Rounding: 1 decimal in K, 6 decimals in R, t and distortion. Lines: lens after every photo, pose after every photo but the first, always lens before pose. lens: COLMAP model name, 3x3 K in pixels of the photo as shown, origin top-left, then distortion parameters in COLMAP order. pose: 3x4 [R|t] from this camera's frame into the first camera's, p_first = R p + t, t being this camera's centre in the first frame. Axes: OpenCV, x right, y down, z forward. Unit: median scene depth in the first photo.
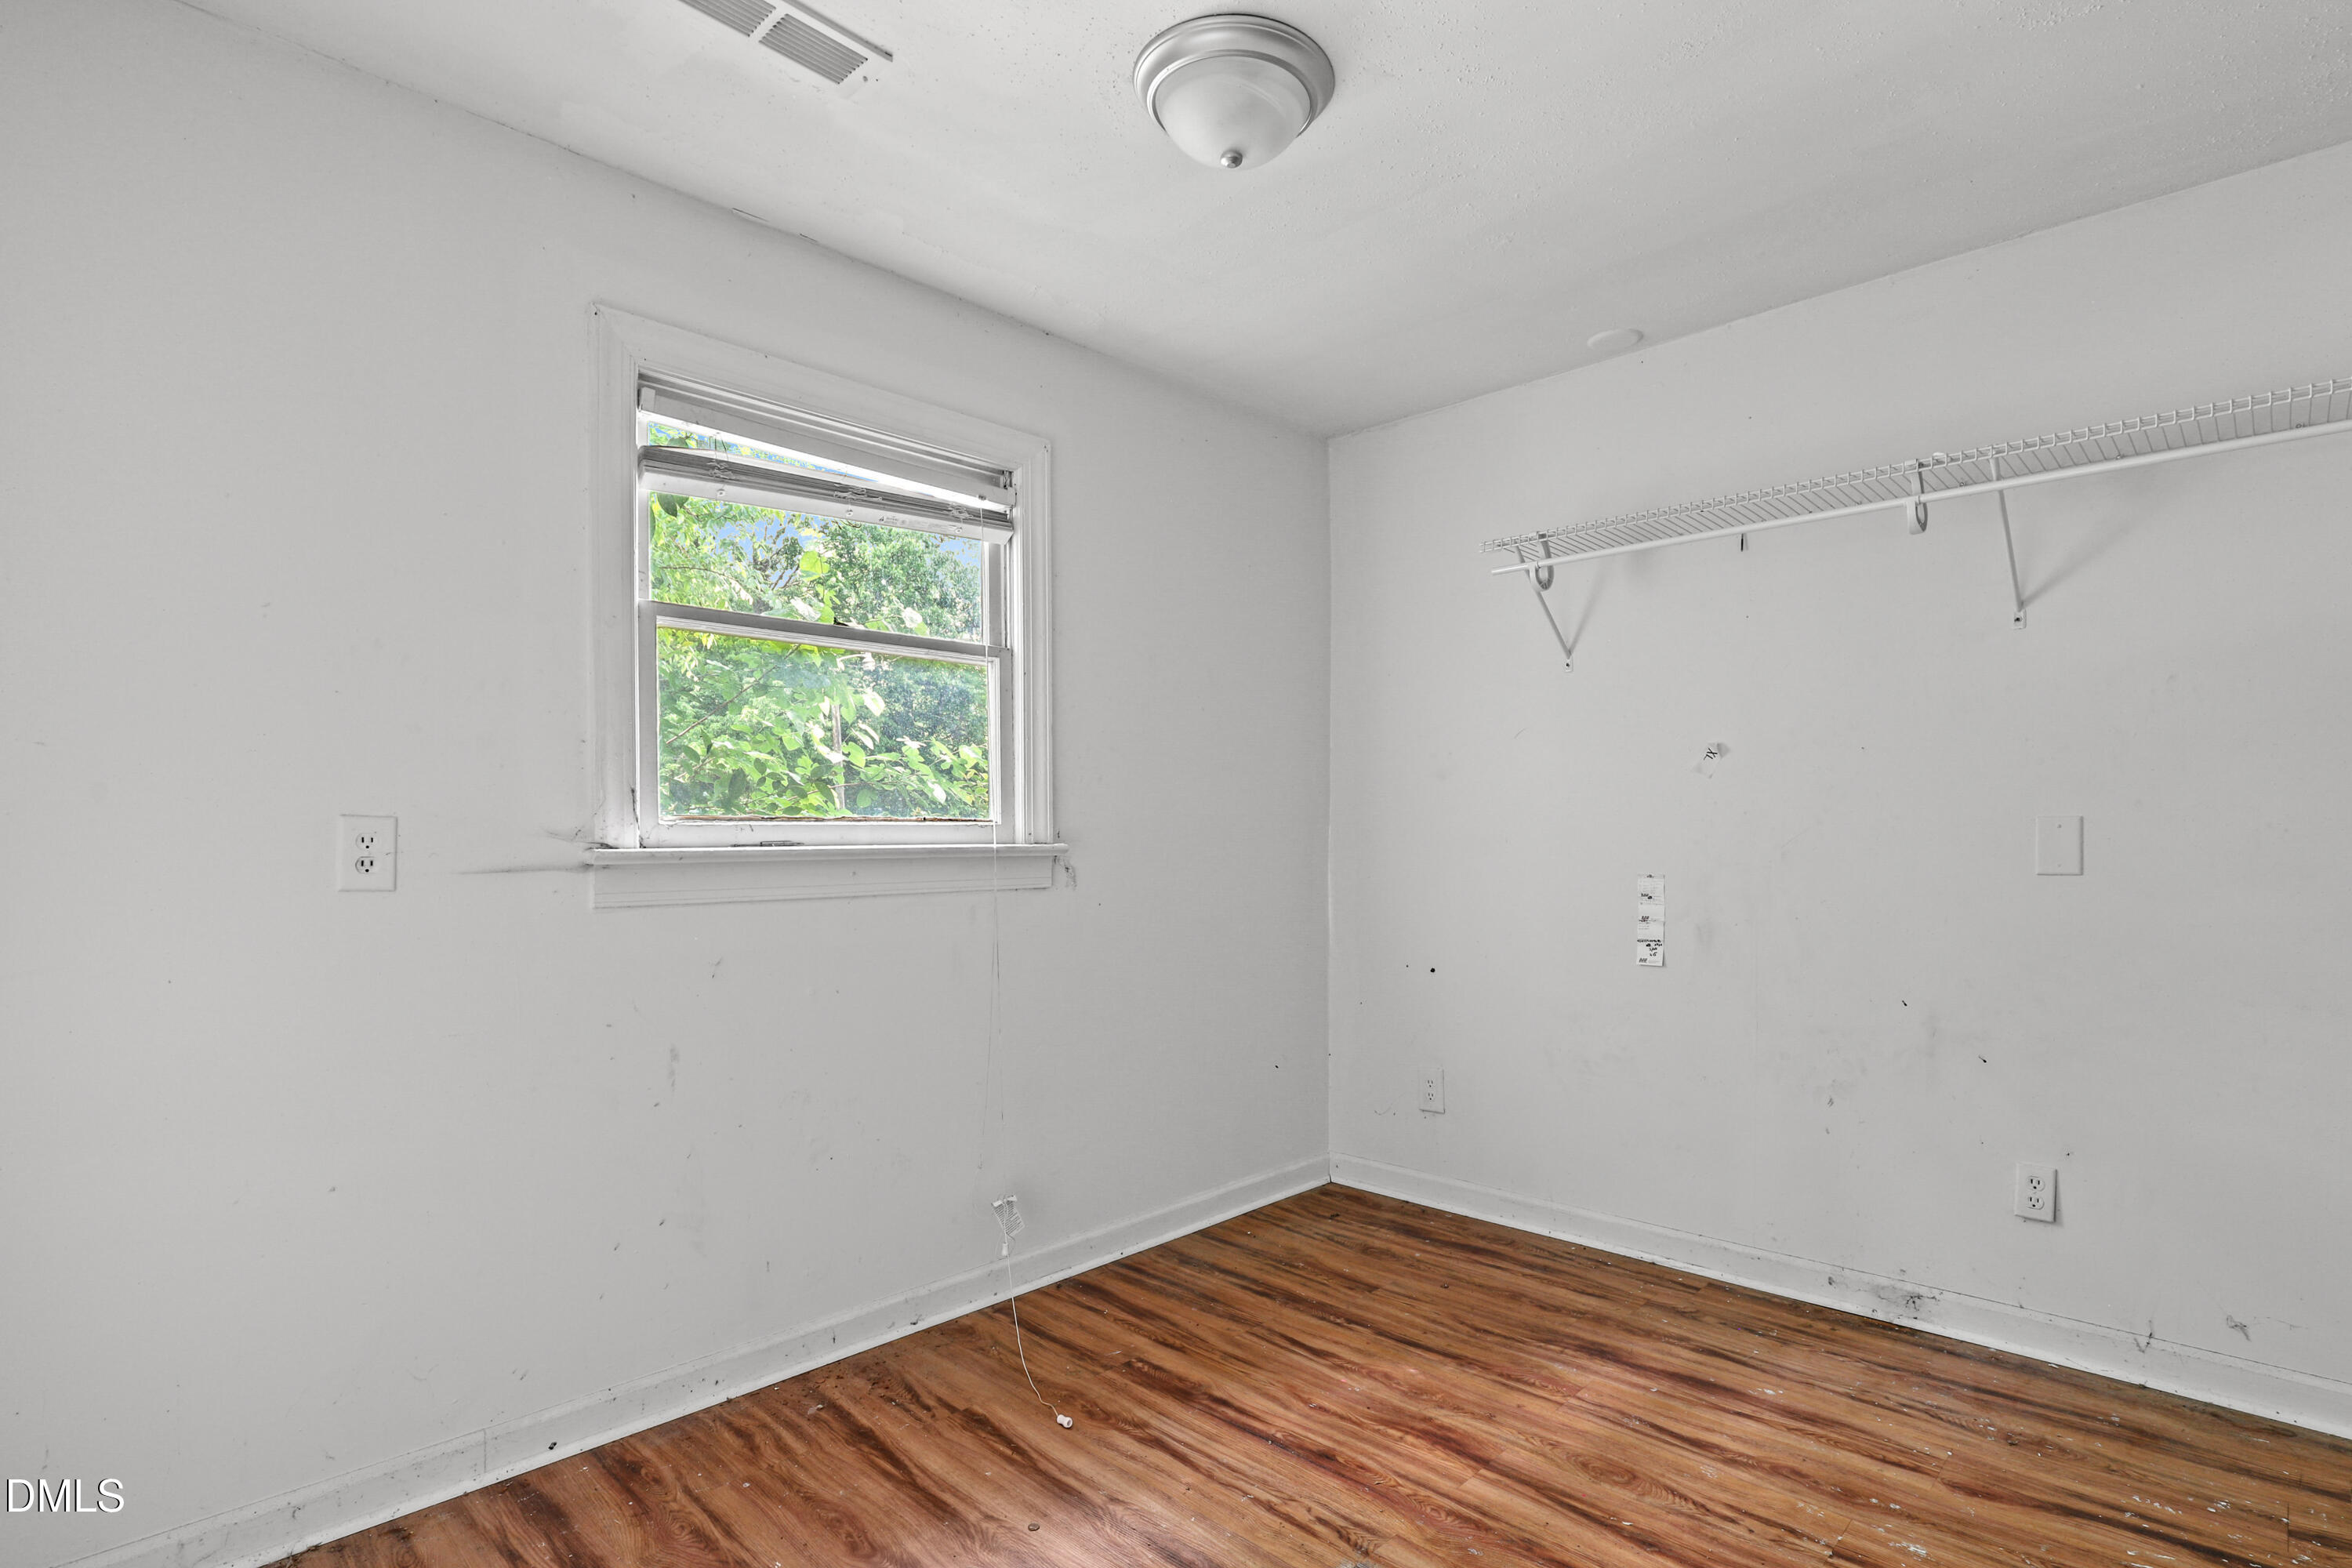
lens RADIAL K [[1063.0, 0, 1309.6], [0, 1063.0, 795.0], [0, 0, 1]] dist [-0.020505, 0.004433]
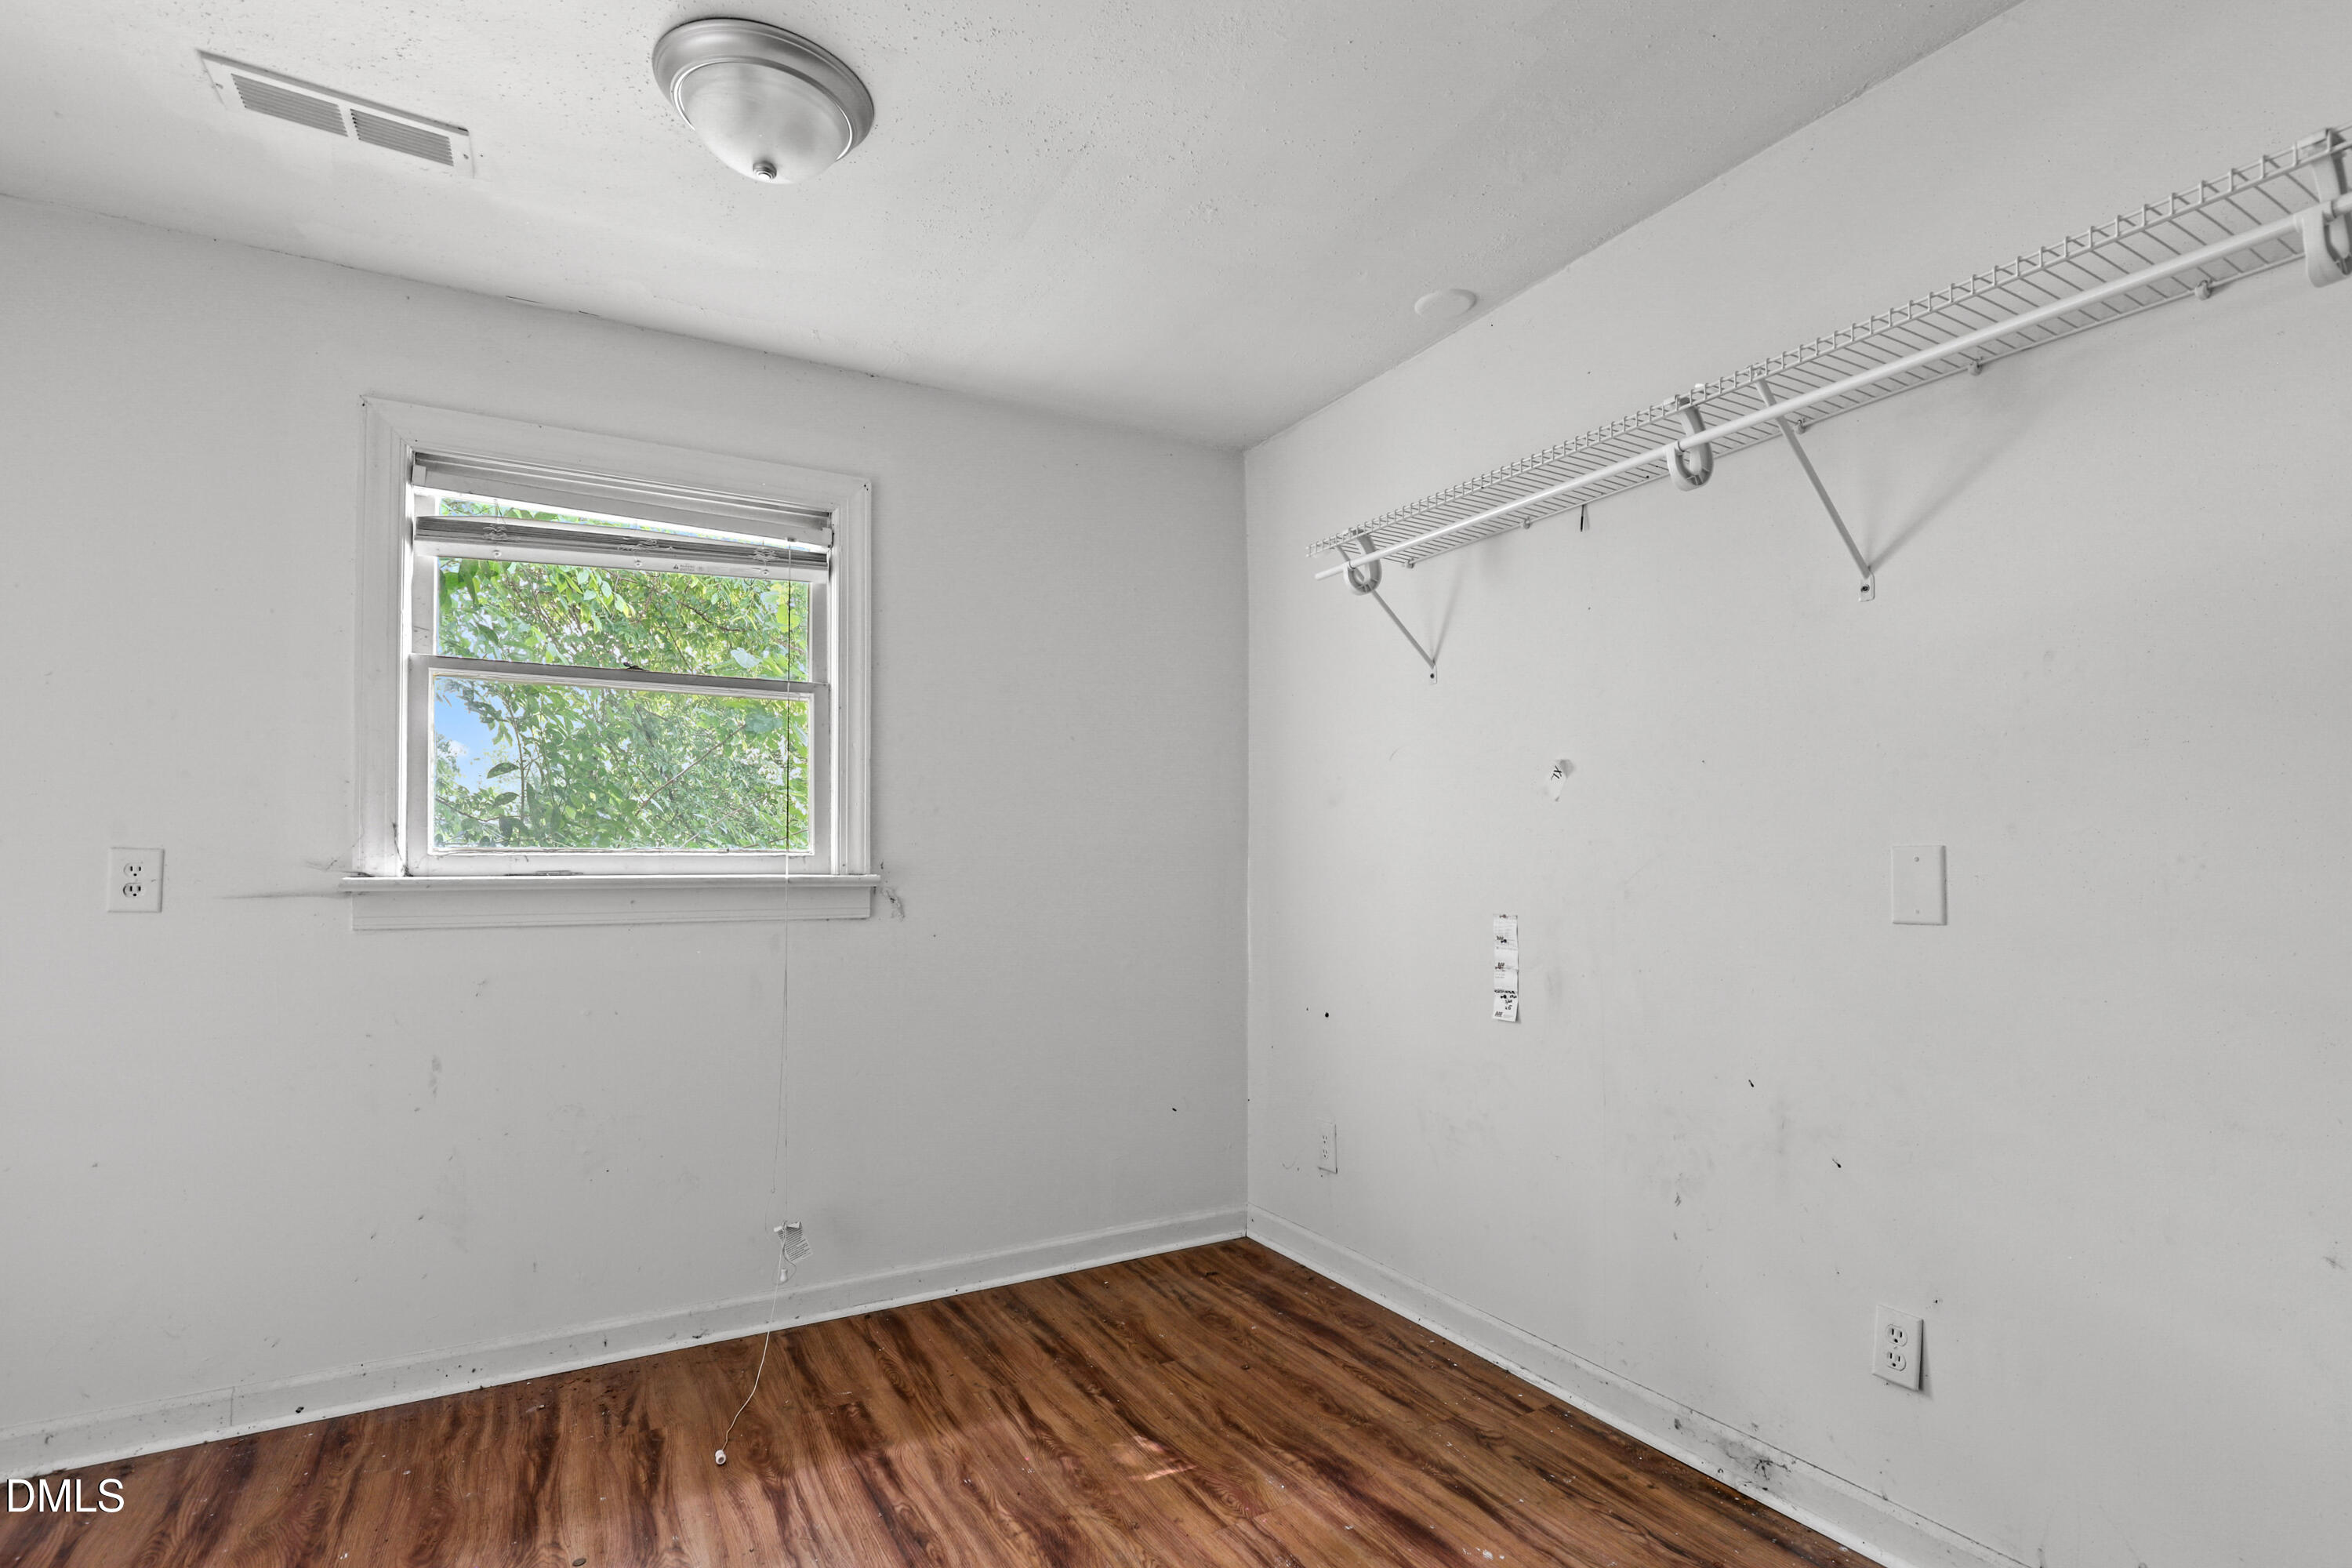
lens RADIAL K [[1063.0, 0, 1193.7], [0, 1063.0, 803.4], [0, 0, 1]] dist [-0.020505, 0.004433]
pose [[0.963170, -0.012619, -0.268597, 0.402645], [0.007132, 0.999746, -0.021393, 0.002276], [0.268799, 0.018689, 0.963015, 0.132567]]
